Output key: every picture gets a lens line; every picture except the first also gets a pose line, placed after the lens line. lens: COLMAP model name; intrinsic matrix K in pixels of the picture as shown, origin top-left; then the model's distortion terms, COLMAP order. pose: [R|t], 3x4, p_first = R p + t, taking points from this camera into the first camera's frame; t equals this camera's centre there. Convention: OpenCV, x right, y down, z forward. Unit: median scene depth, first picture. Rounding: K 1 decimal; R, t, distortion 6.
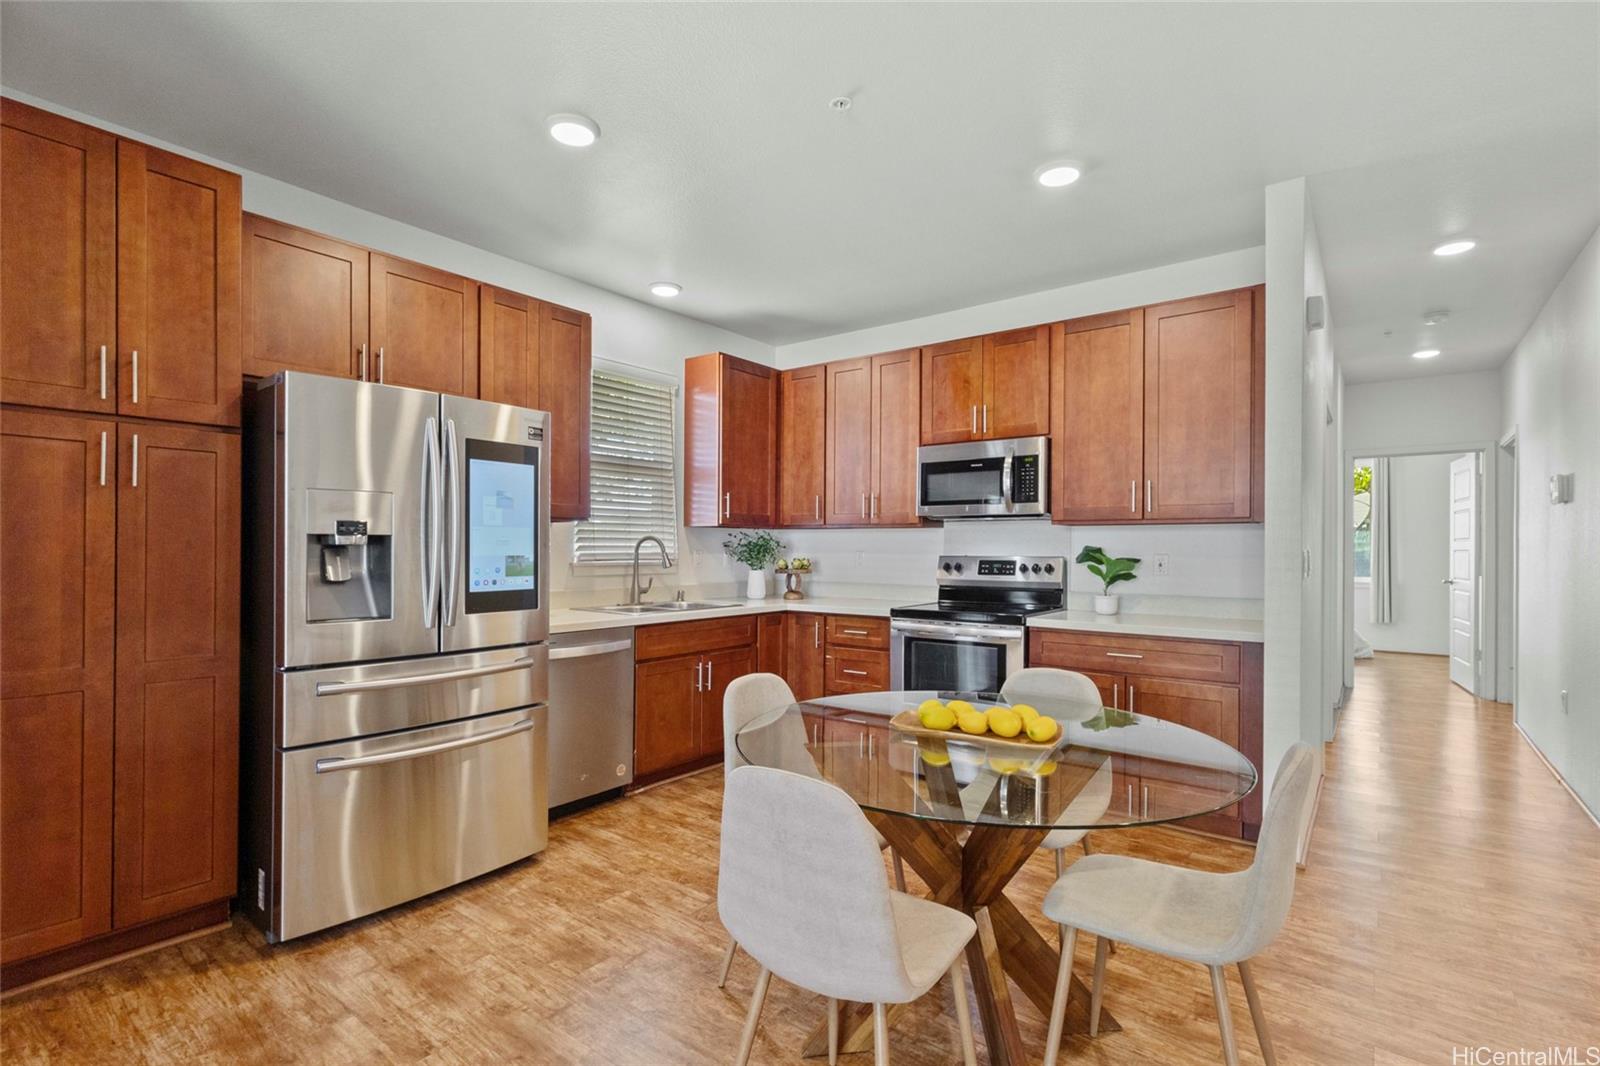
lens RADIAL K [[749.4, 0, 798.5], [0, 749.4, 548.8], [0, 0, 1]] dist [0.000011, 0.000136]
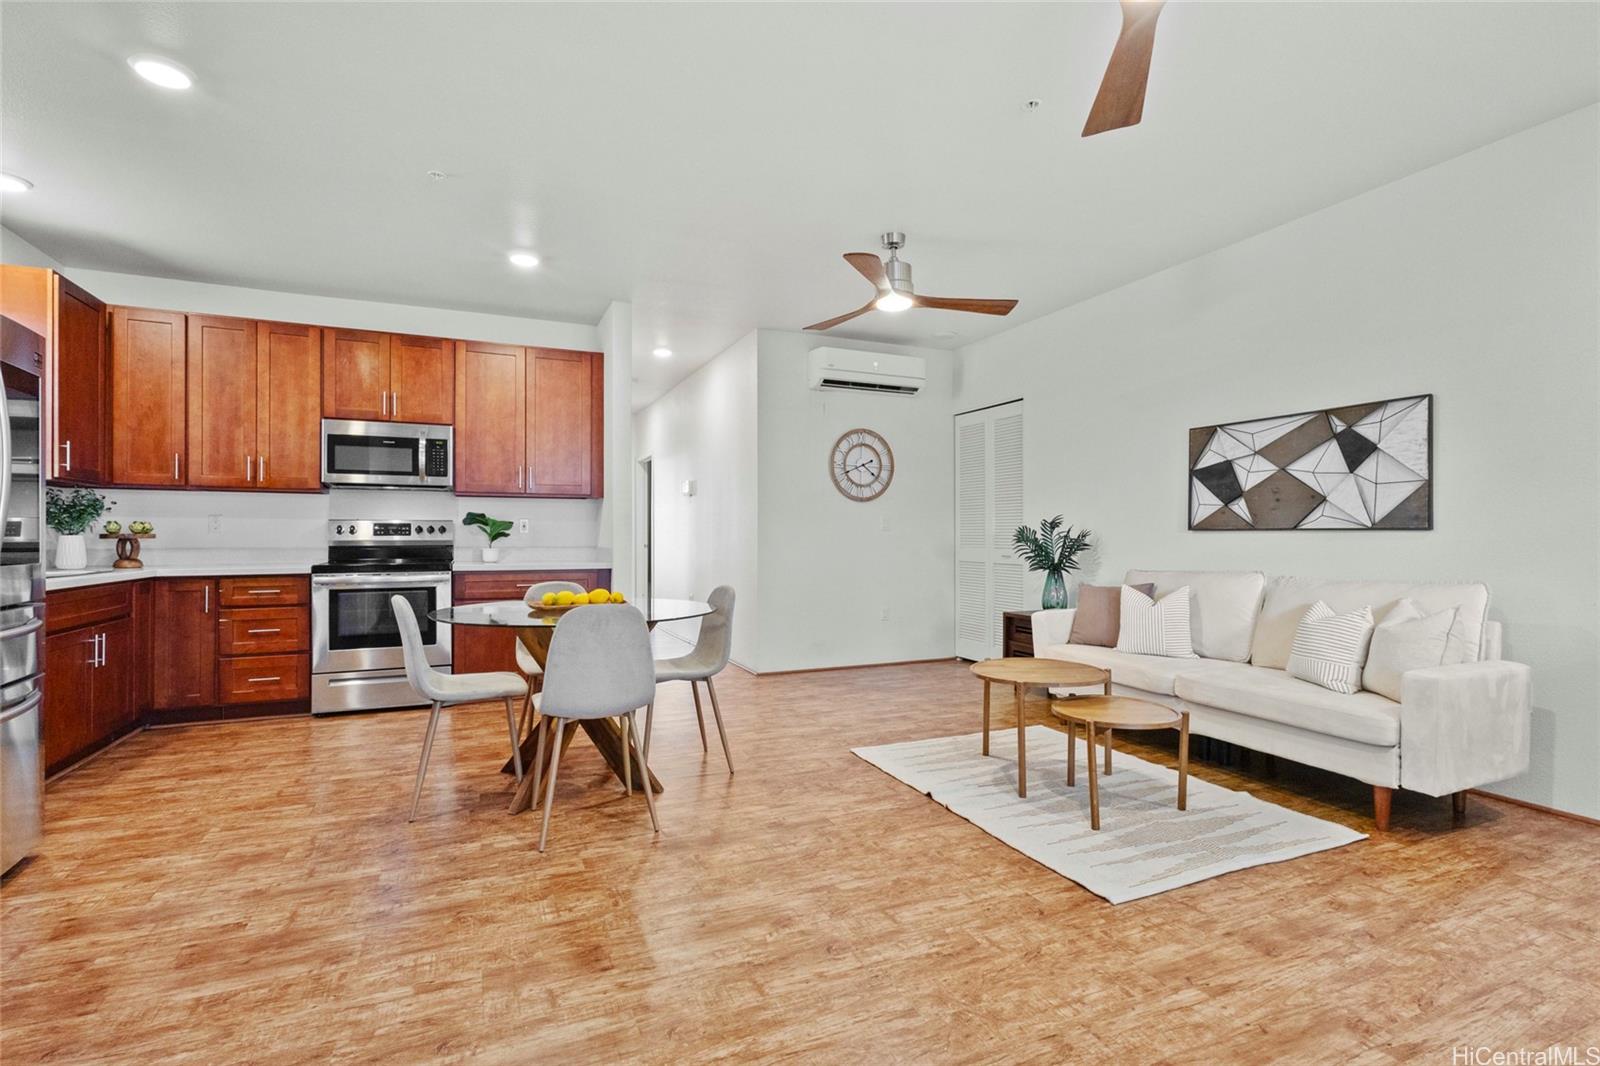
lens RADIAL K [[732.4, 0, 795.5], [0, 732.4, 536.2], [0, 0, 1]] dist [-0.002656, 0.000047]
pose [[0.481830, -0.006910, 0.876237, -0.494842], [0.001271, 0.999973, 0.007187, 0.031877], [-0.876264, -0.002349, 0.481826, -0.131517]]
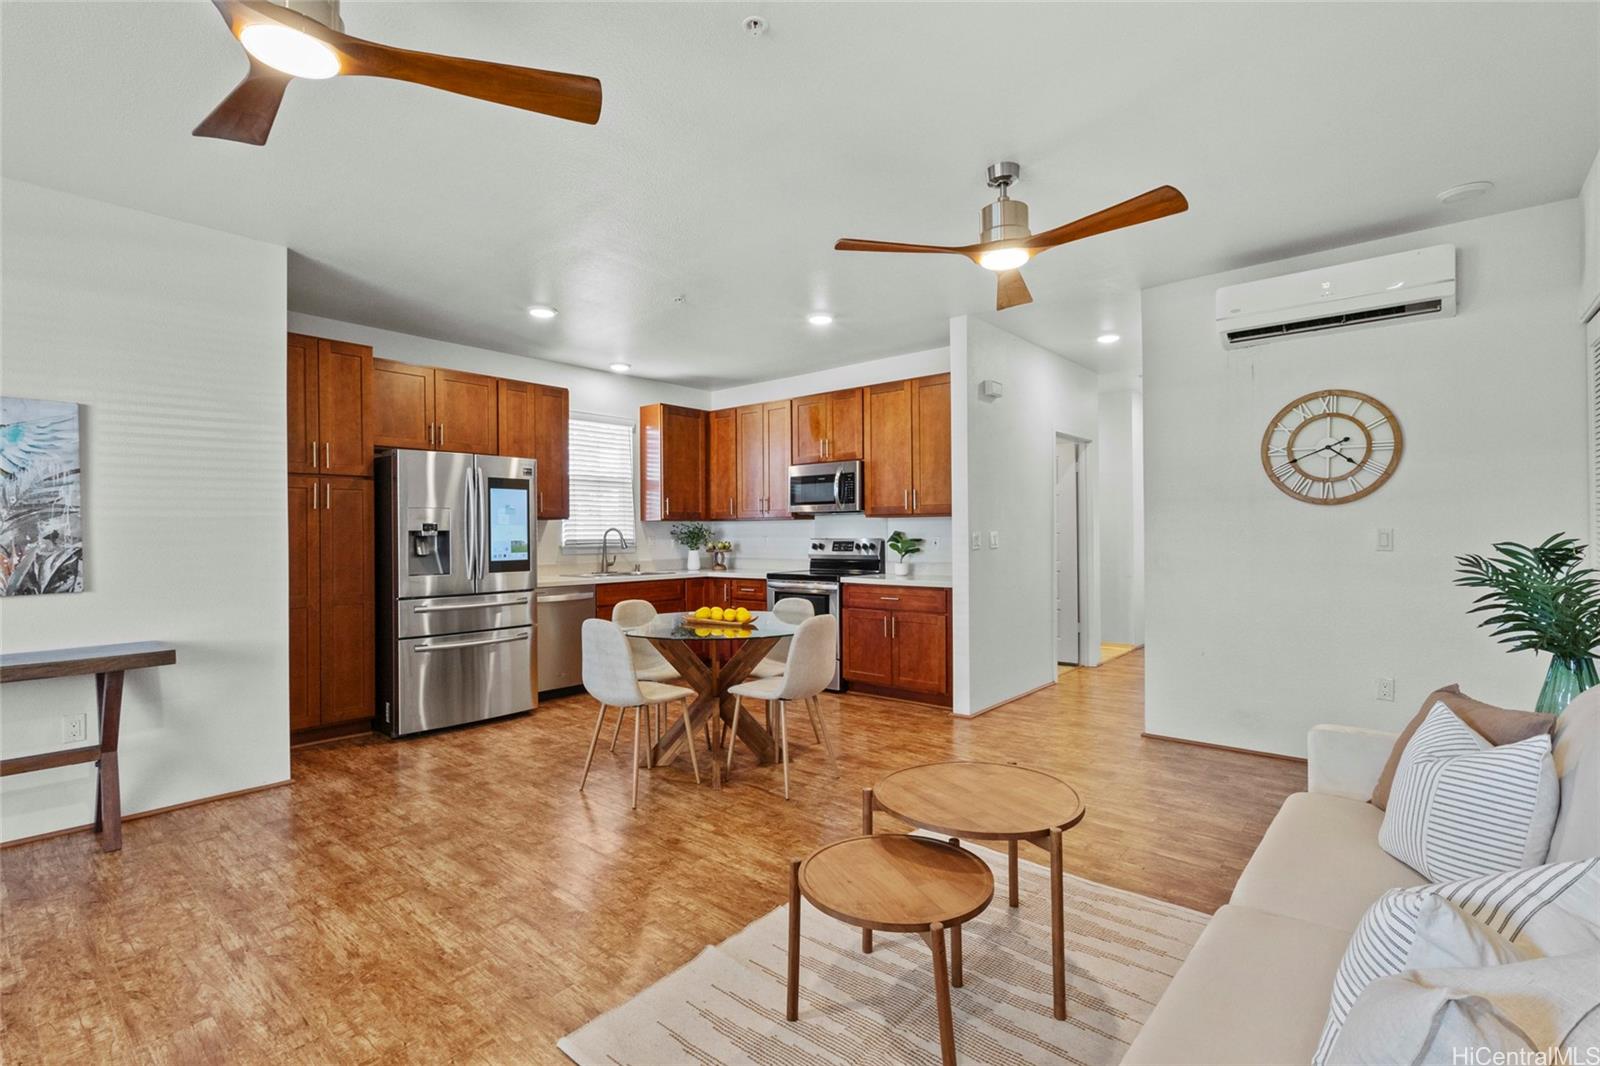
lens RADIAL K [[732.4, 0, 795.5], [0, 732.4, 536.2], [0, 0, 1]] dist [-0.002656, 0.000047]
pose [[0.998896, -0.011500, -0.045556, 0.263937], [0.011622, 0.999930, 0.002426, 0.000995], [0.045525, -0.002953, 0.998959, -0.515220]]
